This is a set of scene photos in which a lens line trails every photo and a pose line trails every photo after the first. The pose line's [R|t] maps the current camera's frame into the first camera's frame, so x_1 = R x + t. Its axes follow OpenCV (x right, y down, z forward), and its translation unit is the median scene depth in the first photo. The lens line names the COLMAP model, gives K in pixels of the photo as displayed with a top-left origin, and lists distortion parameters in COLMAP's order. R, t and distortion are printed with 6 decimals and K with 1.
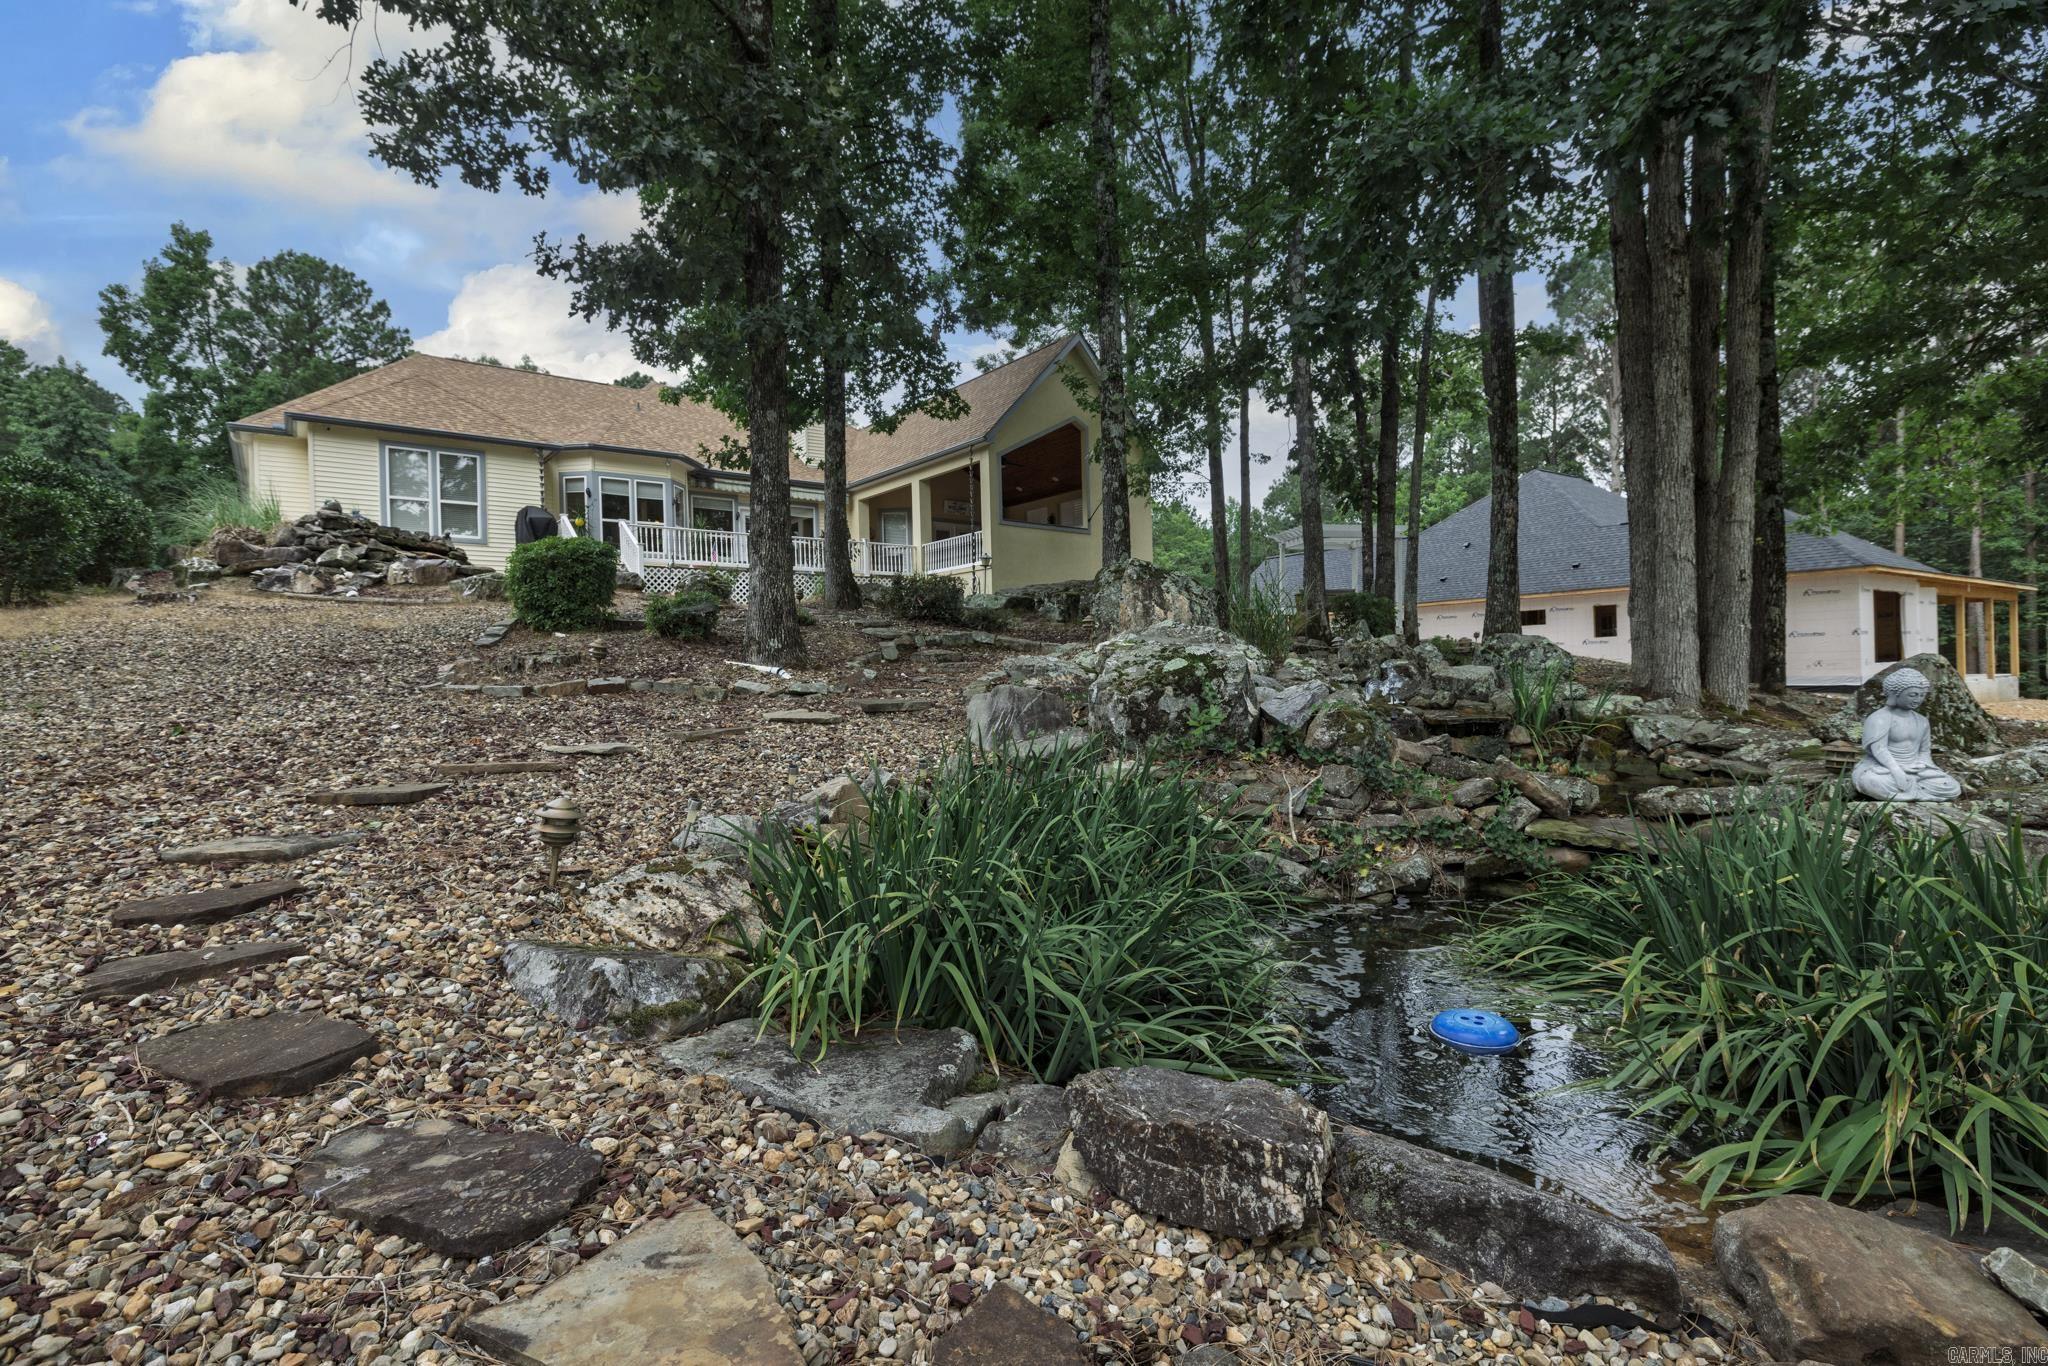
lens RADIAL K [[931.2, 0, 1020.9], [0, 931.2, 674.7], [0, 0, 1]] dist [-0.005884, 0.000089]
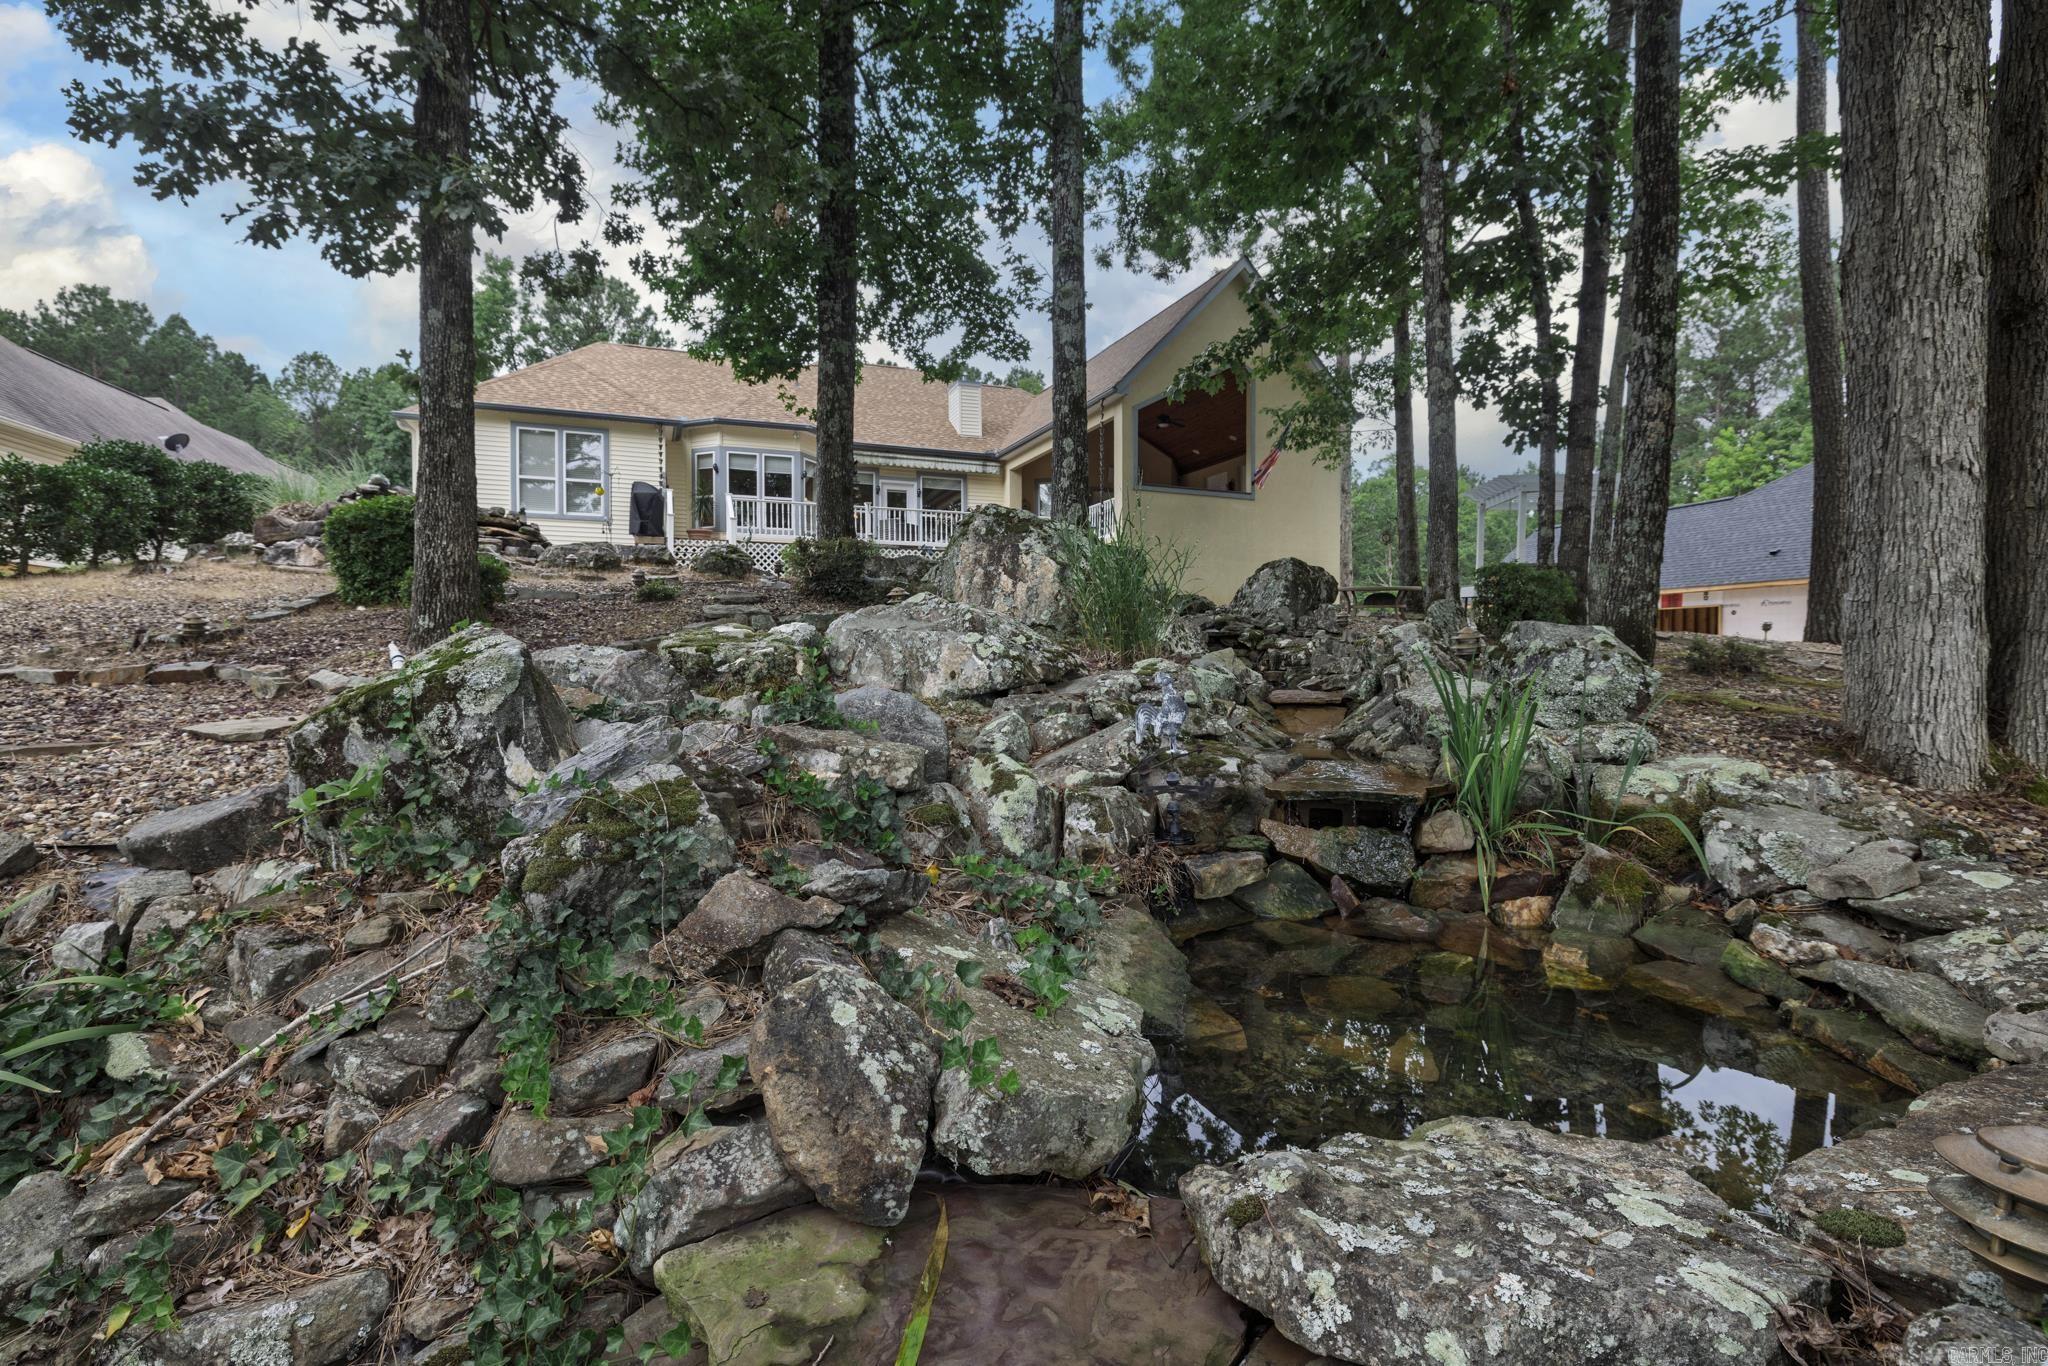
lens RADIAL K [[931.2, 0, 1025.4], [0, 931.2, 680.4], [0, 0, 1]] dist [-0.005884, 0.000089]
pose [[0.954916, 0.032247, -0.295121, 0.168273], [-0.025154, 0.999297, 0.027797, -0.007643], [0.295810, -0.019121, 0.955055, 0.171325]]
